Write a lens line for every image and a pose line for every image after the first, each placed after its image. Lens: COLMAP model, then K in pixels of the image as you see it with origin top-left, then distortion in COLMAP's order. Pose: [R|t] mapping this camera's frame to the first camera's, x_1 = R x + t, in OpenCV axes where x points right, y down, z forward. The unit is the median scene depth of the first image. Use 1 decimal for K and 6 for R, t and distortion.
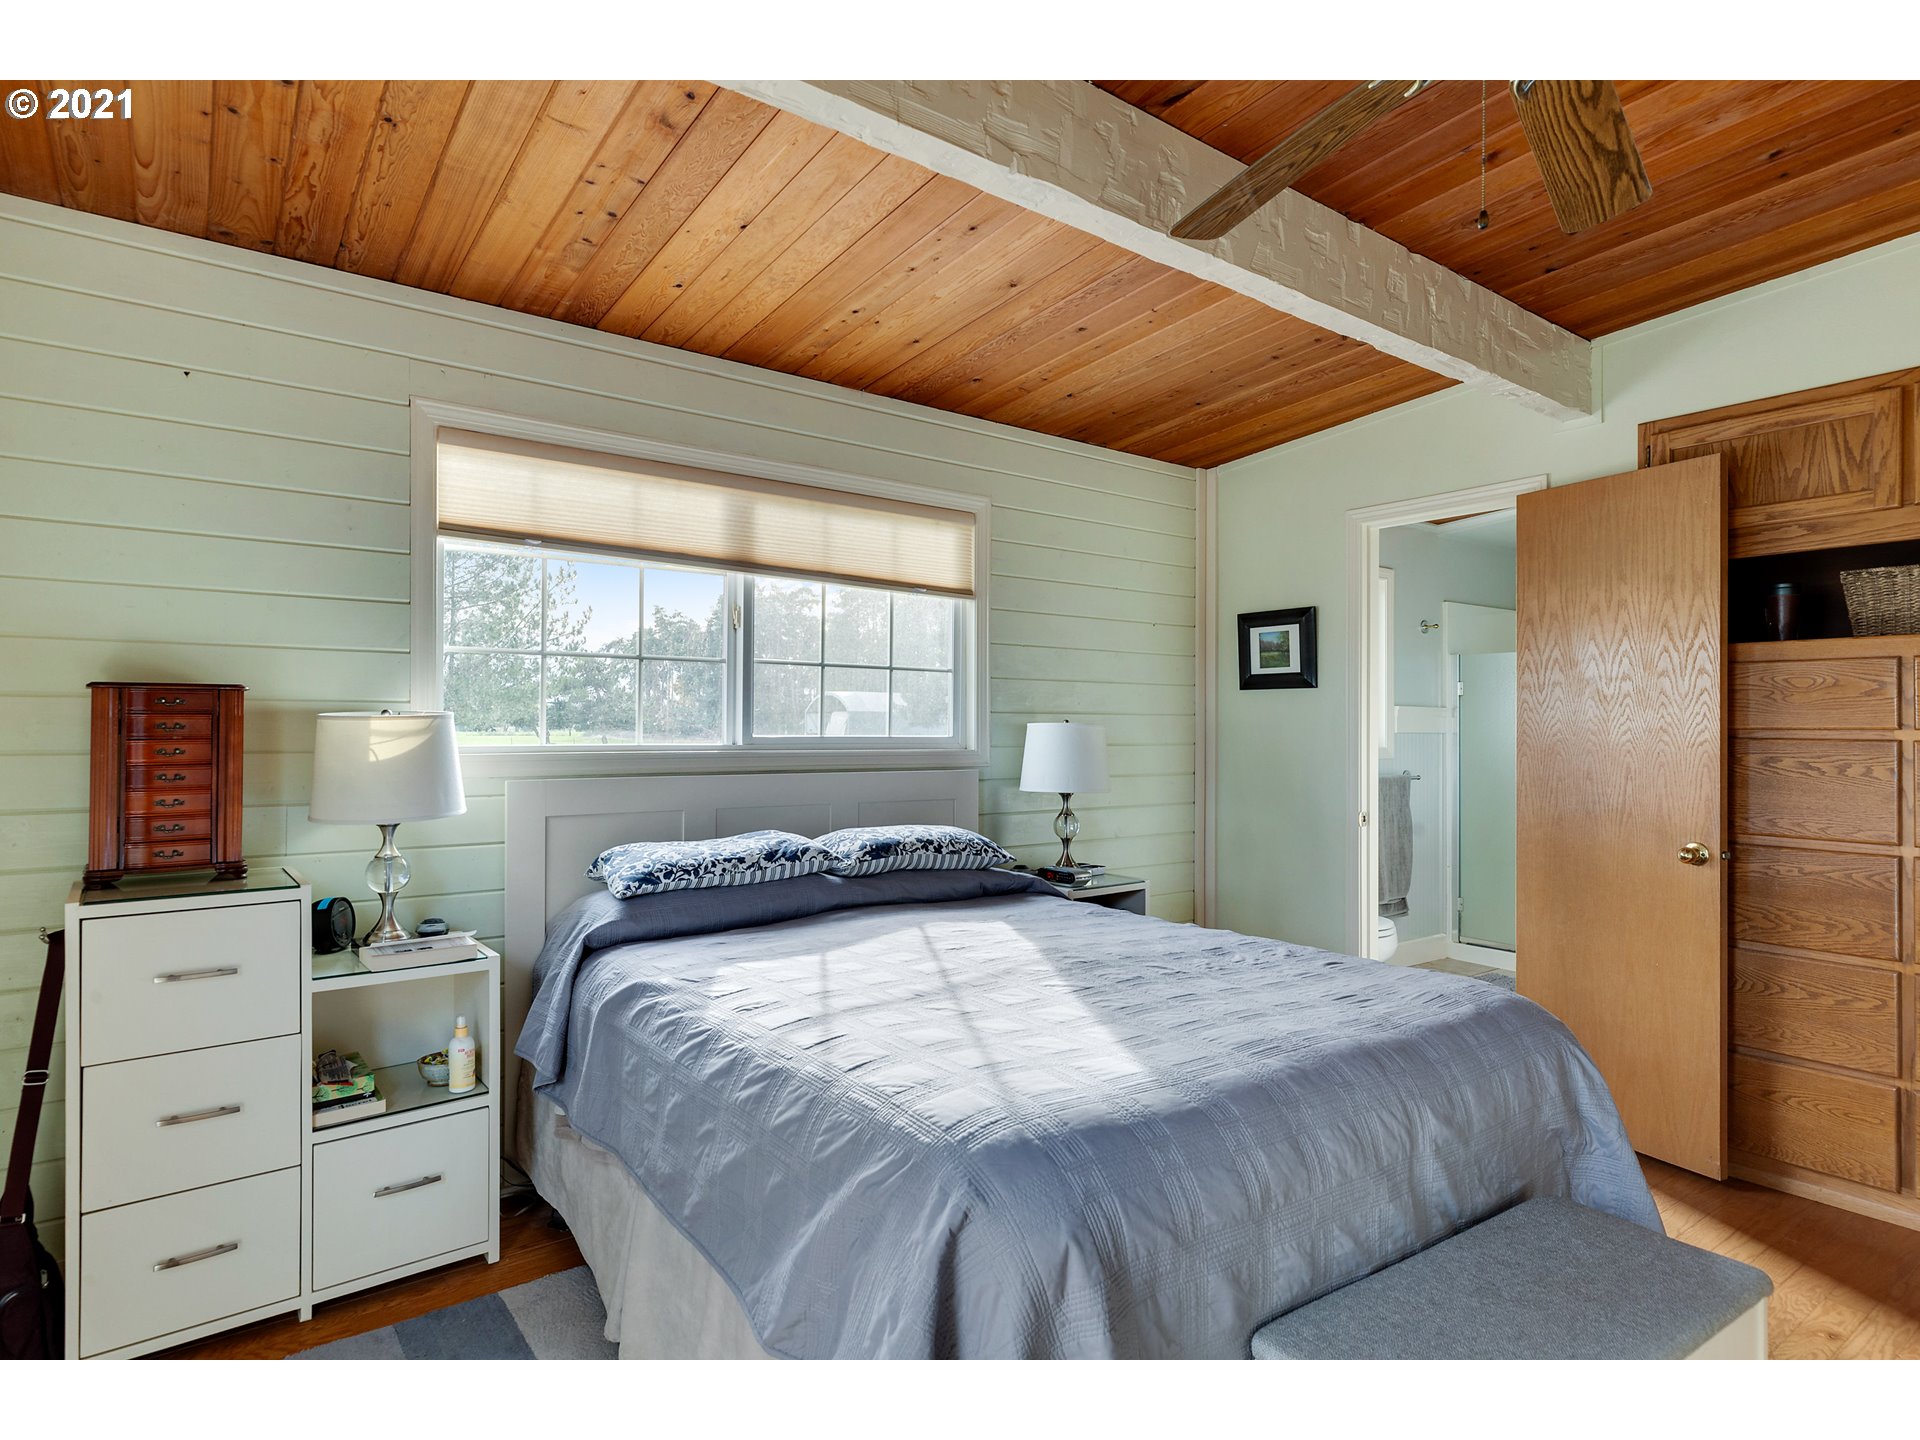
lens RADIAL K [[1027.2, 0, 971.2], [0, 1027.2, 736.1], [0, 0, 1]] dist [0.003839, 0.000664]
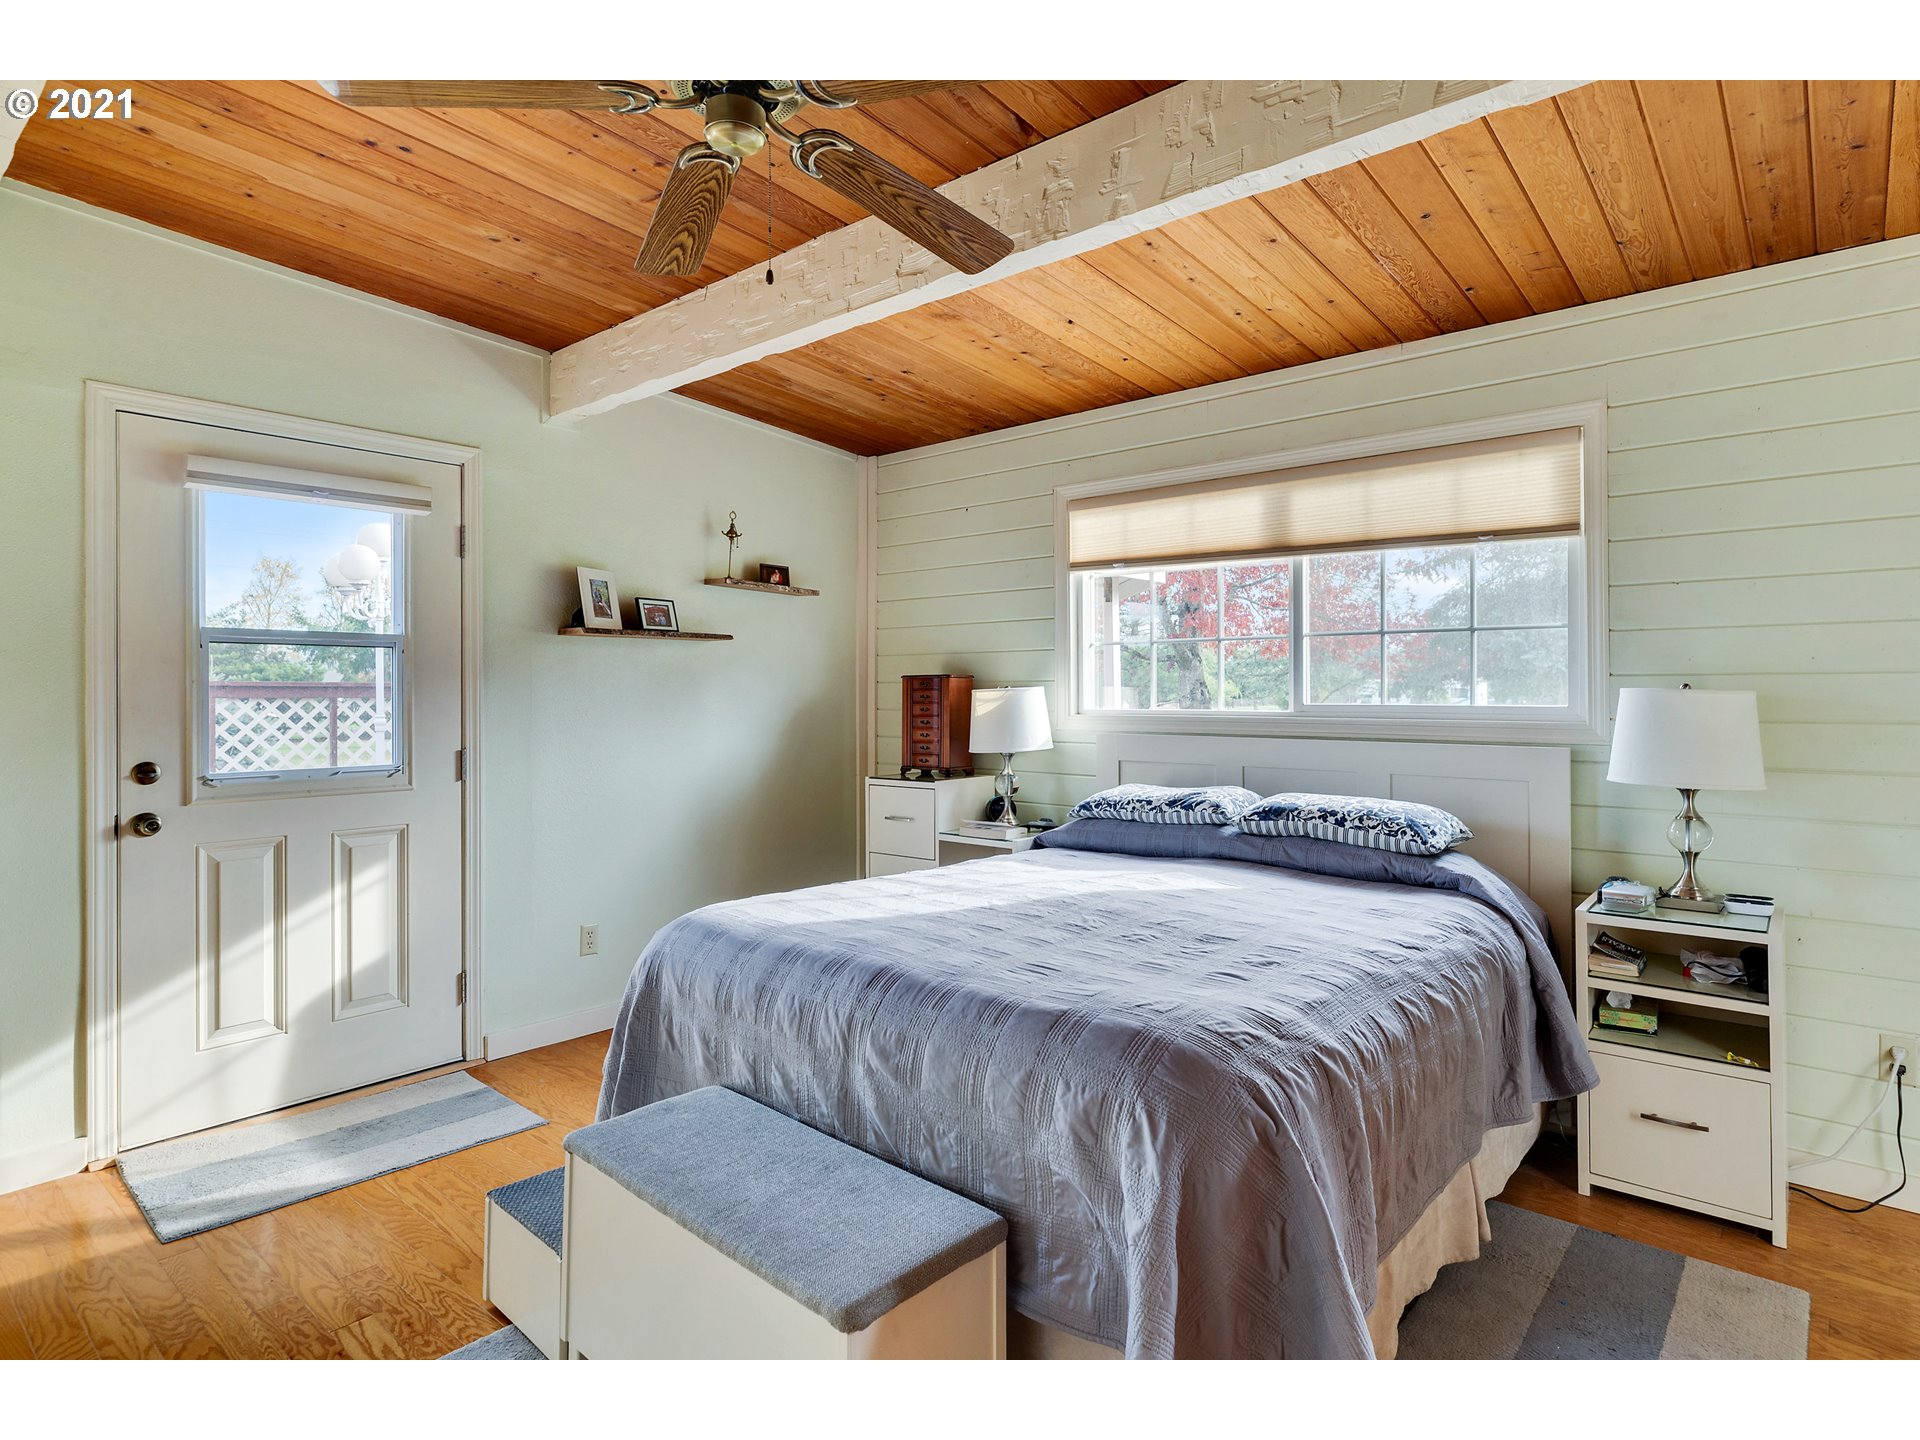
lens RADIAL K [[999.9, 0, 961.3], [0, 999.9, 703.7], [0, 0, 1]] dist [0.000854, 0.000133]
pose [[0.232116, -0.000914, -0.972688, 0.816586], [-0.010416, 0.999940, -0.003425, 0.007321], [0.972632, 0.010927, 0.232093, 0.454550]]
